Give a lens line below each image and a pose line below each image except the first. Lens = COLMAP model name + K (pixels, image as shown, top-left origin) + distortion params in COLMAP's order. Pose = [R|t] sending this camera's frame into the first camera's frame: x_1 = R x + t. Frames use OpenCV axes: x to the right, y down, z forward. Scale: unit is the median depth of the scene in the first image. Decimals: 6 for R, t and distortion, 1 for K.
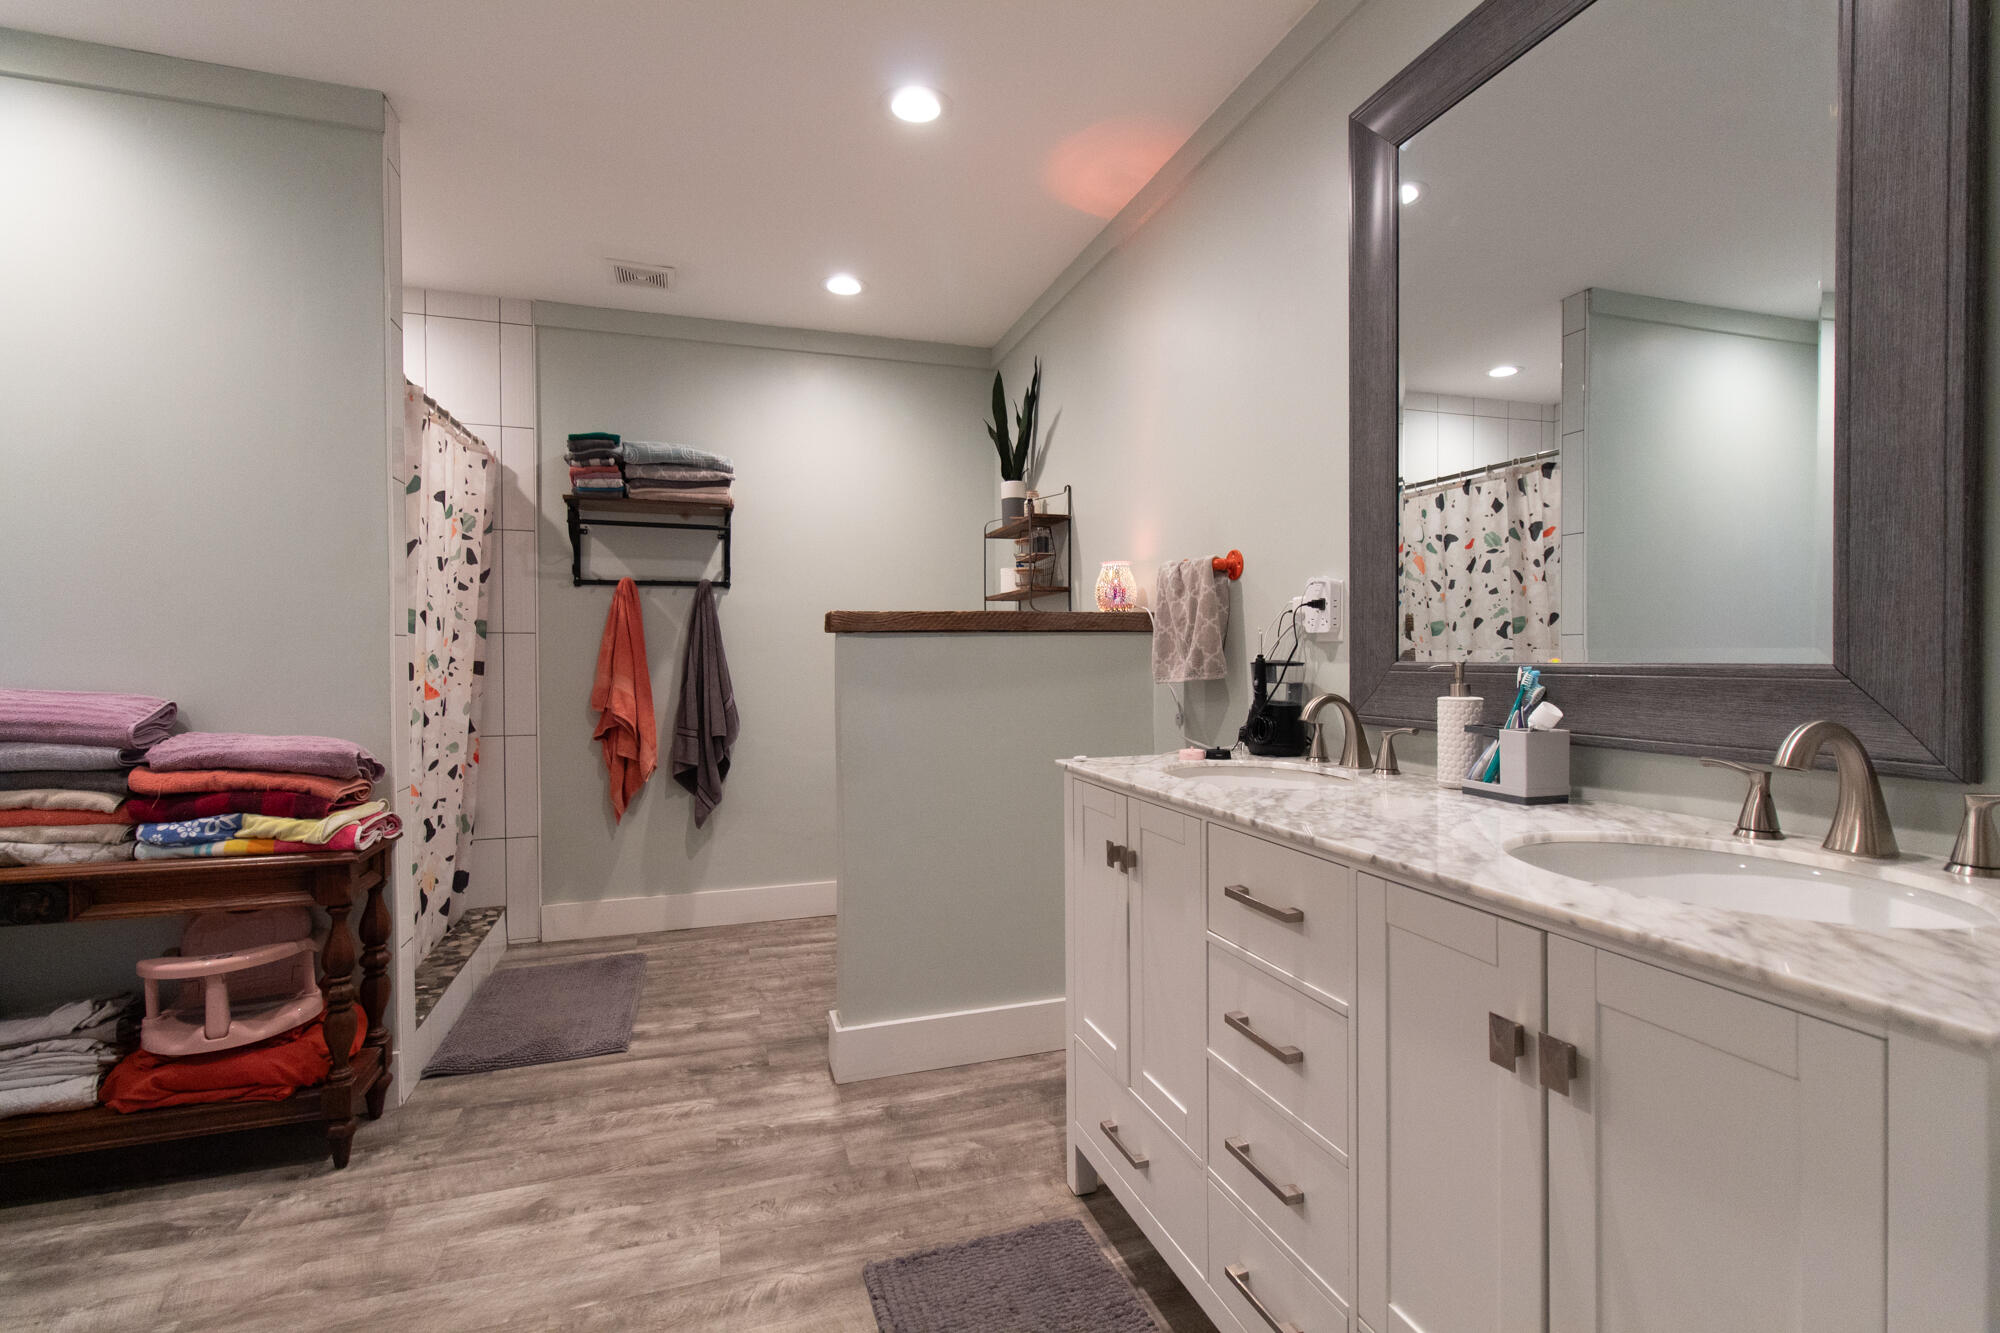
lens RADIAL K [[929.0, 0, 999.9], [0, 929.0, 669.5], [0, 0, 1]] dist [0.000534, 0.001122]
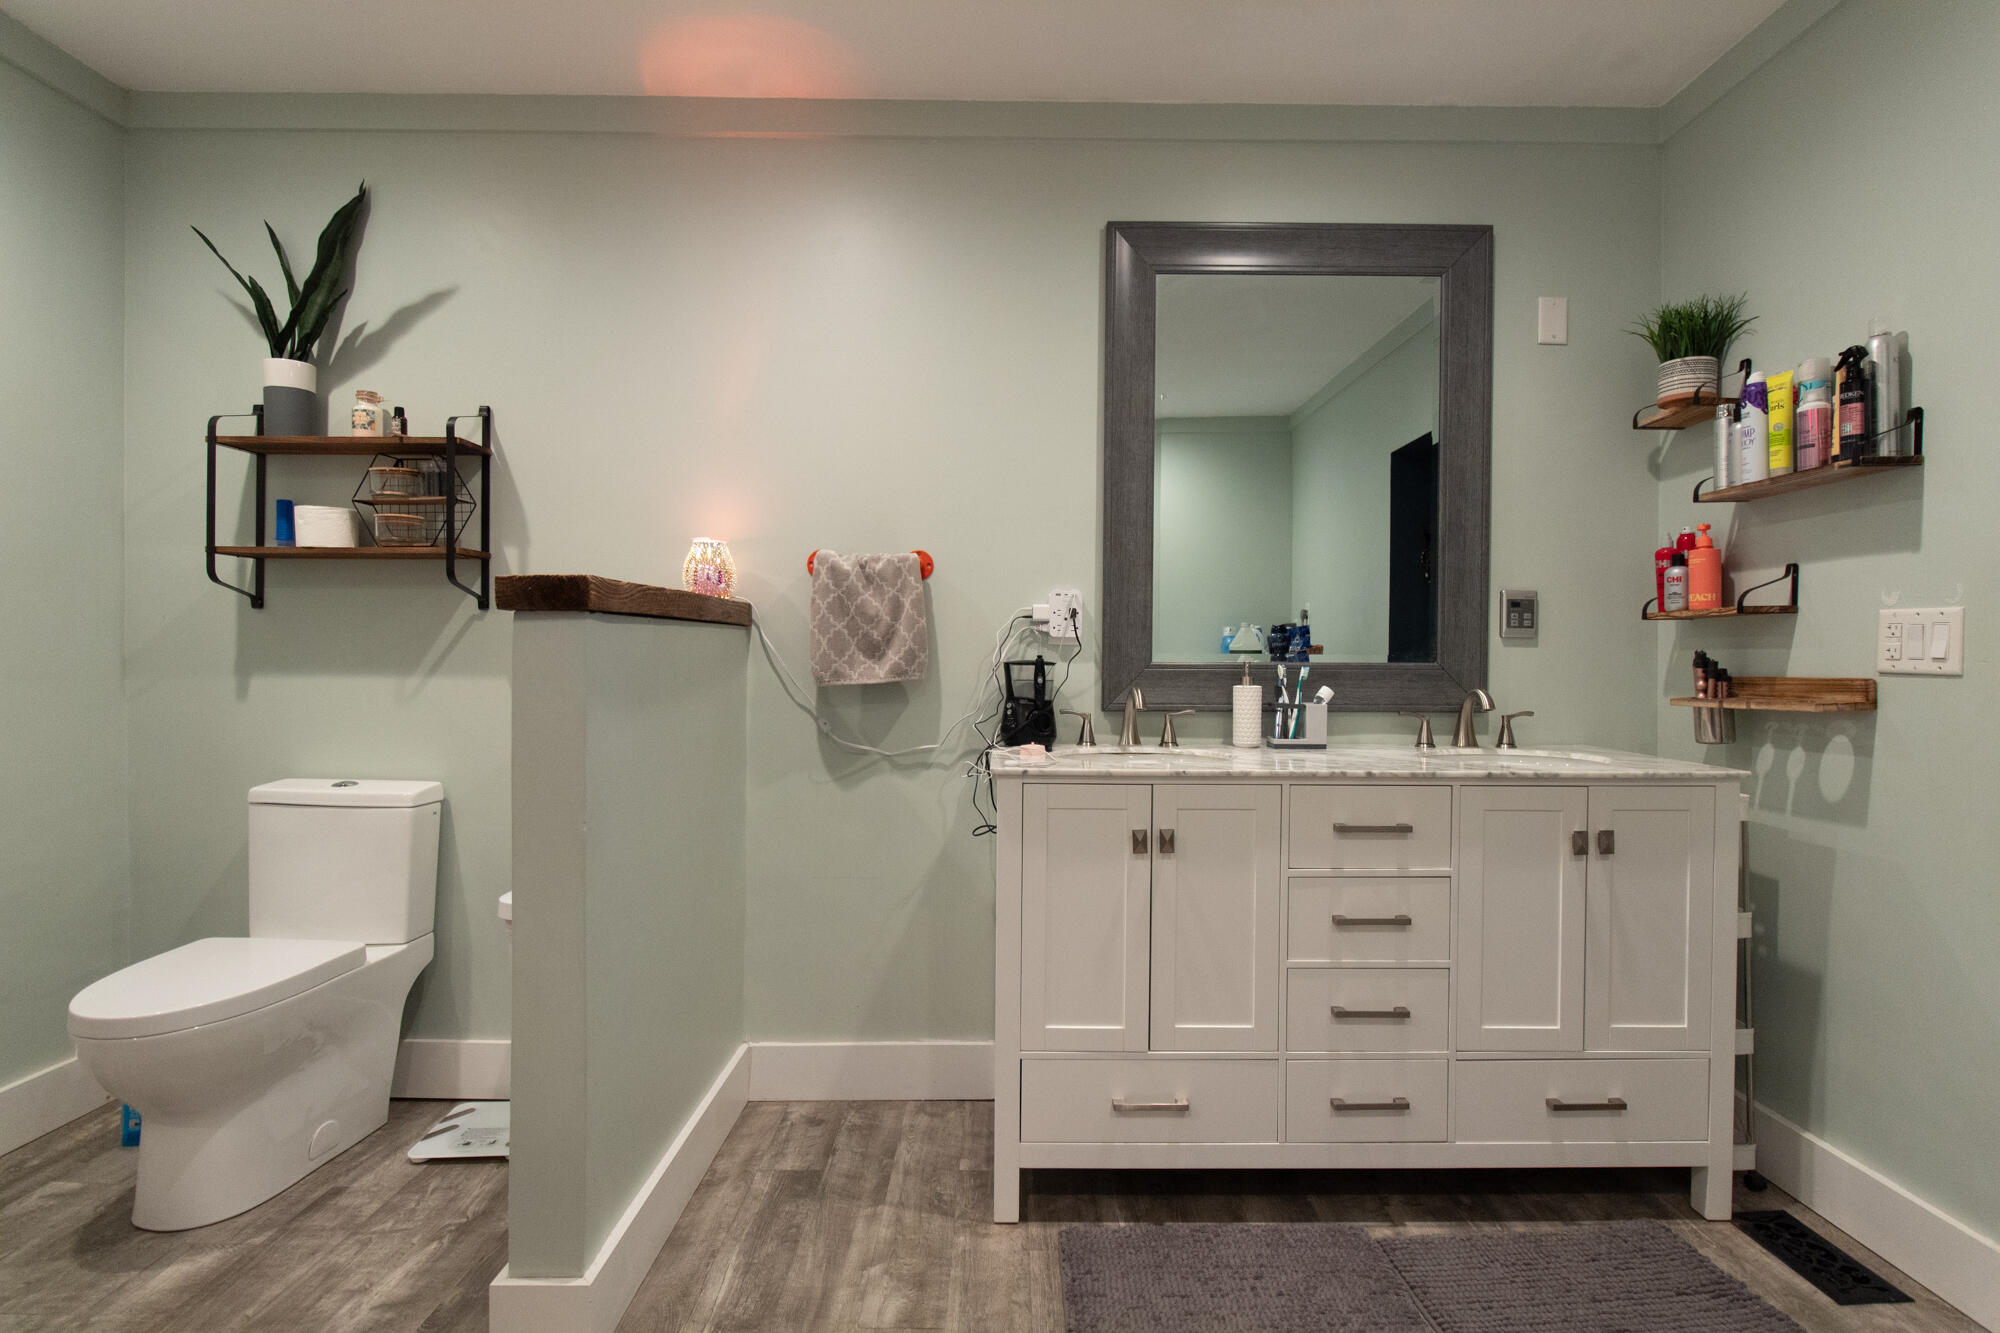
lens RADIAL K [[999.0, 0, 1005.4], [0, 999.0, 658.7], [0, 0, 1]] dist [0.000427, -0.000141]
pose [[0.297168, 0.001785, 0.954824, -0.883340], [0.005568, 0.999978, -0.003602, -0.007620], [-0.954809, 0.006387, 0.297151, 0.691692]]
